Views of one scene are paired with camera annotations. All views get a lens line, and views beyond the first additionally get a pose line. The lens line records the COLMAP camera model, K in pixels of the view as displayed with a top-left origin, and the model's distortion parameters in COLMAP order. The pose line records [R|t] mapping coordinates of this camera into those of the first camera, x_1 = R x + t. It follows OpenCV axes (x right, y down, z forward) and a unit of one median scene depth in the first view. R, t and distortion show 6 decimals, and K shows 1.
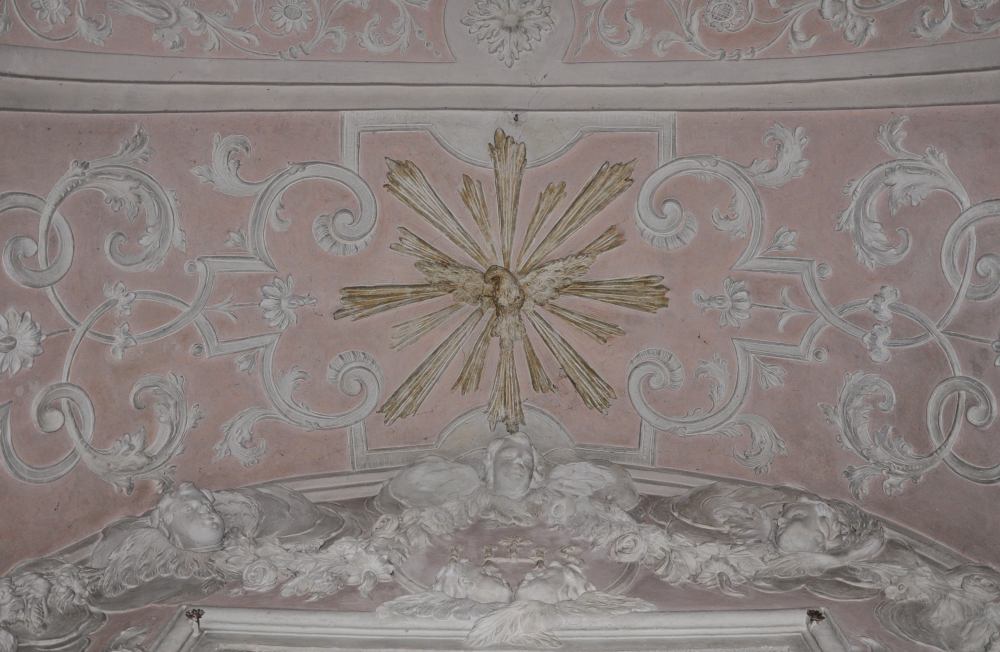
lens RADIAL K [[768.1, 0, 501.7], [0, 768.1, 320.0], [0, 0, 1]] dist [-0.137149, 0.070559]
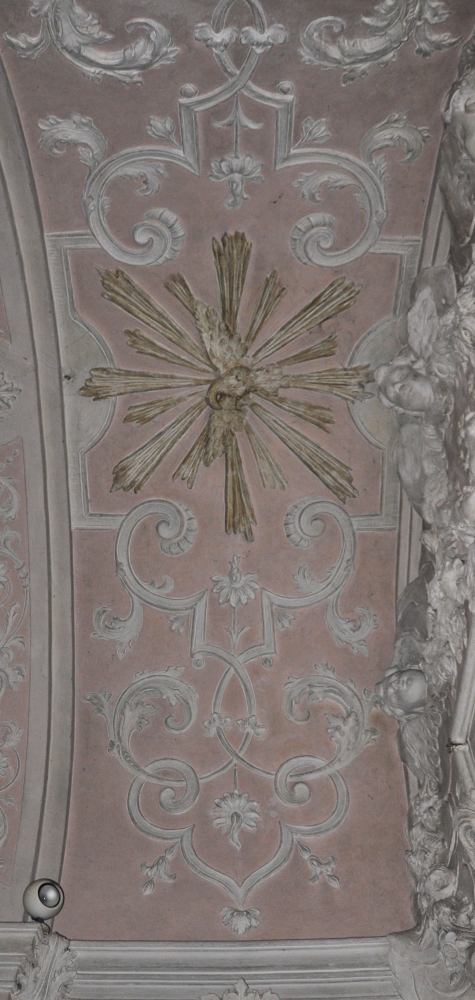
lens RADIAL K [[815.1, 0, 214.4], [0, 815.1, 510.3], [0, 0, 1]] dist [-0.108556, 0.035680]
pose [[-0.008241, -0.894041, -0.447910, 0.359314], [0.981160, 0.079233, -0.176203, 0.151137], [0.193022, -0.440923, 0.876544, -0.039385]]
